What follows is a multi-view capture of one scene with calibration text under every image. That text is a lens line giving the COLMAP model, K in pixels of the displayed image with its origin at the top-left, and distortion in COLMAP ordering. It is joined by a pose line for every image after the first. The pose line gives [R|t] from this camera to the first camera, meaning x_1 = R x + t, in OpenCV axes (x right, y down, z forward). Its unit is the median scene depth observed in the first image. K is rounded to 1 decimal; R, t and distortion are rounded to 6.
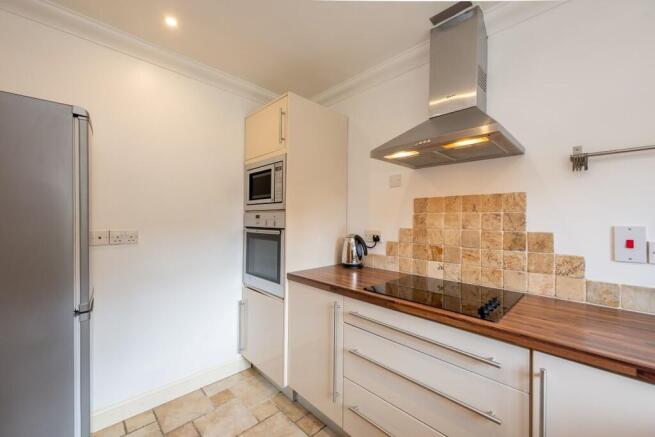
lens RADIAL K [[261.3, 0, 327.5], [0, 261.3, 218.5], [0, 0, 1]] dist [0.001055, 0.000008]
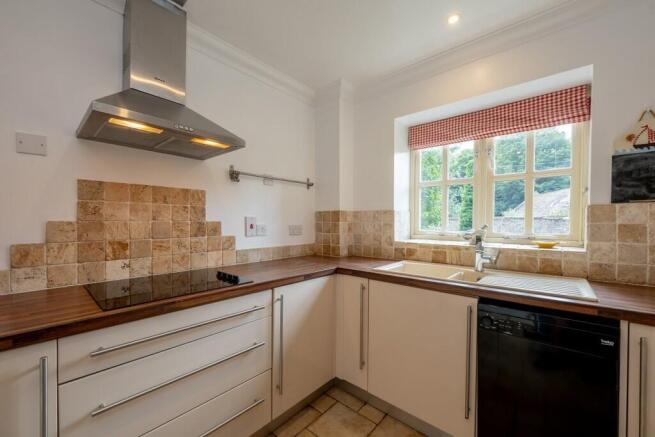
lens RADIAL K [[261.3, 0, 327.5], [0, 261.3, 218.5], [0, 0, 1]] dist [0.001055, 0.000008]
pose [[-0.073187, 0.000651, 0.997318, -0.515259], [-0.010146, 0.999948, -0.001397, 0.029540], [-0.997267, -0.010221, -0.073176, 0.439718]]
